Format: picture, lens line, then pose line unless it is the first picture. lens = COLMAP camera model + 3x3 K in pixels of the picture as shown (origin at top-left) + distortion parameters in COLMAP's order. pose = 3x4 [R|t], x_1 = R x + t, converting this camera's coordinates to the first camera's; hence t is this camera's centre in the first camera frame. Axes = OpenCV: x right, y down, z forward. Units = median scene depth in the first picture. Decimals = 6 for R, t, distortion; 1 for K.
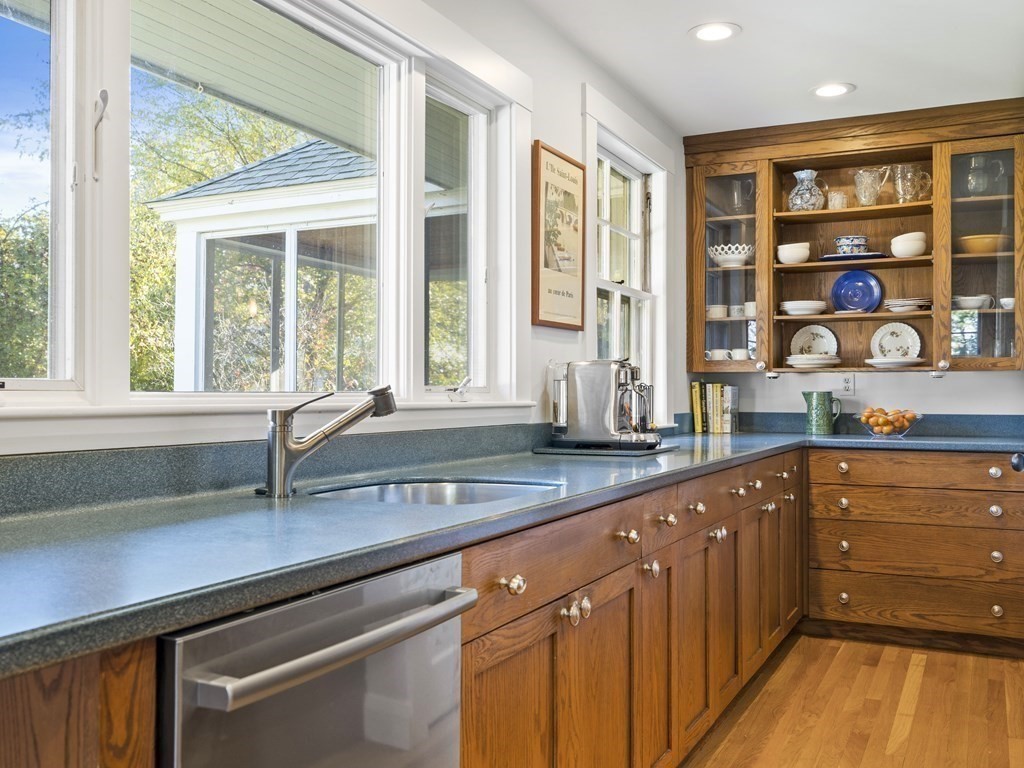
lens RADIAL K [[946.6, 0, 512.0], [0, 946.6, 384.0], [0, 0, 1]] dist [0.002161, 0.002531]
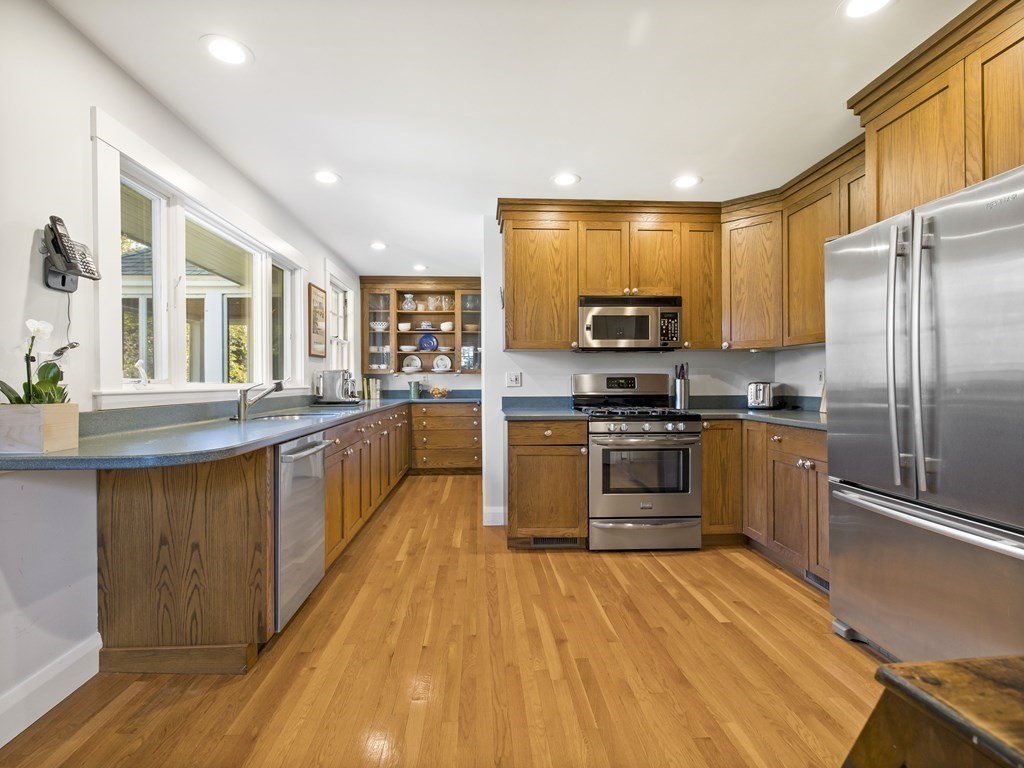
lens RADIAL K [[484.4, 0, 512.0], [0, 484.4, 384.0], [0, 0, 1]] dist [0.003295, 0.000173]
pose [[0.861641, -0.007817, 0.507459, -0.117912], [0.000742, 0.999900, 0.014142, -0.003825], [-0.507518, -0.011809, 0.861560, -0.273989]]
